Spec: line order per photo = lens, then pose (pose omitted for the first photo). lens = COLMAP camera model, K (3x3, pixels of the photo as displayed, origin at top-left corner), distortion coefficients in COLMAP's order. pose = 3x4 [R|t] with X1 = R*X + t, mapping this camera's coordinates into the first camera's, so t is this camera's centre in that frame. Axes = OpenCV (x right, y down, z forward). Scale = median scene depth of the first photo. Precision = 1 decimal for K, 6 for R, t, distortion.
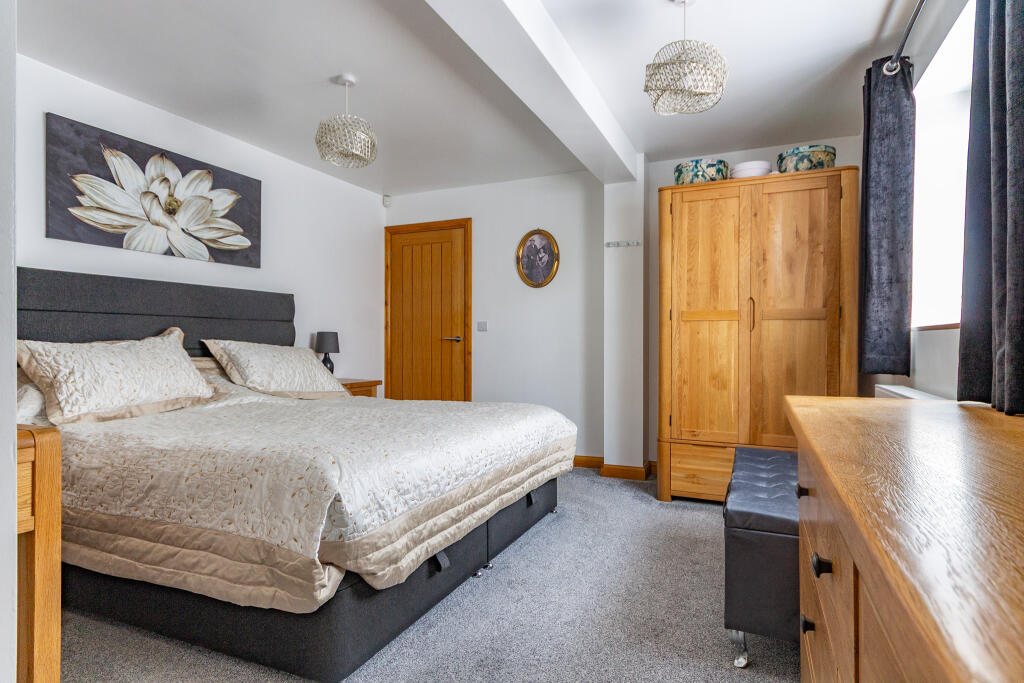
lens RADIAL K [[533.9, 0, 514.8], [0, 533.9, 342.7], [0, 0, 1]] dist [0.022361, -0.000130]
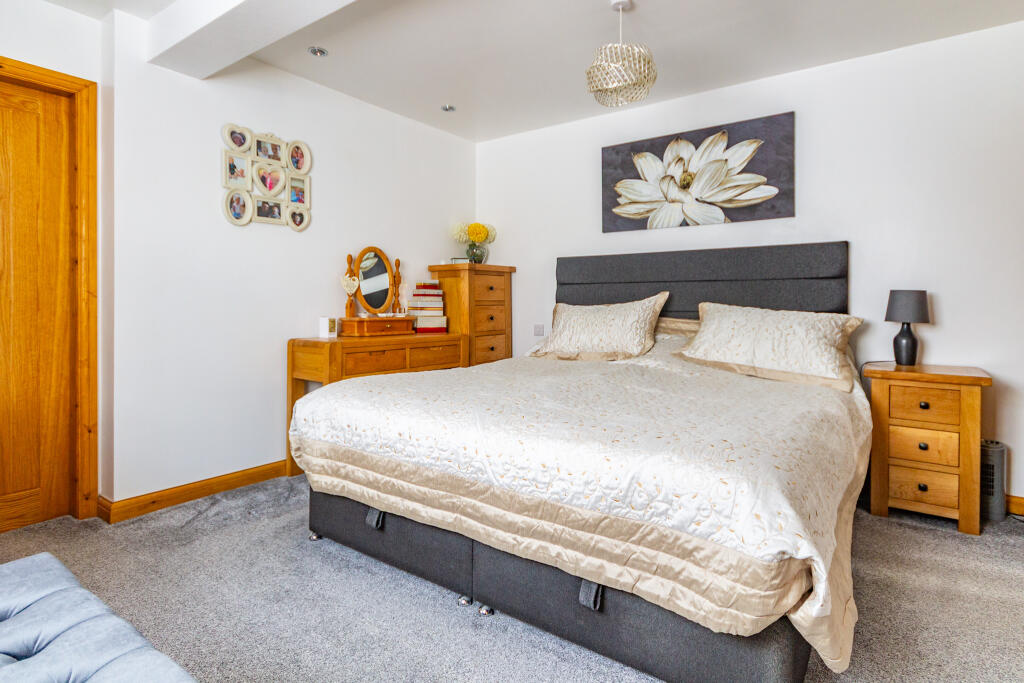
lens RADIAL K [[533.9, 0, 529.4], [0, 533.9, 303.2], [0, 0, 1]] dist [0.022361, -0.000130]
pose [[-0.176663, 0.002148, -0.984269, 0.499930], [-0.003566, 0.999990, 0.002822, -0.006323], [0.984265, 0.004008, -0.176654, 0.892233]]
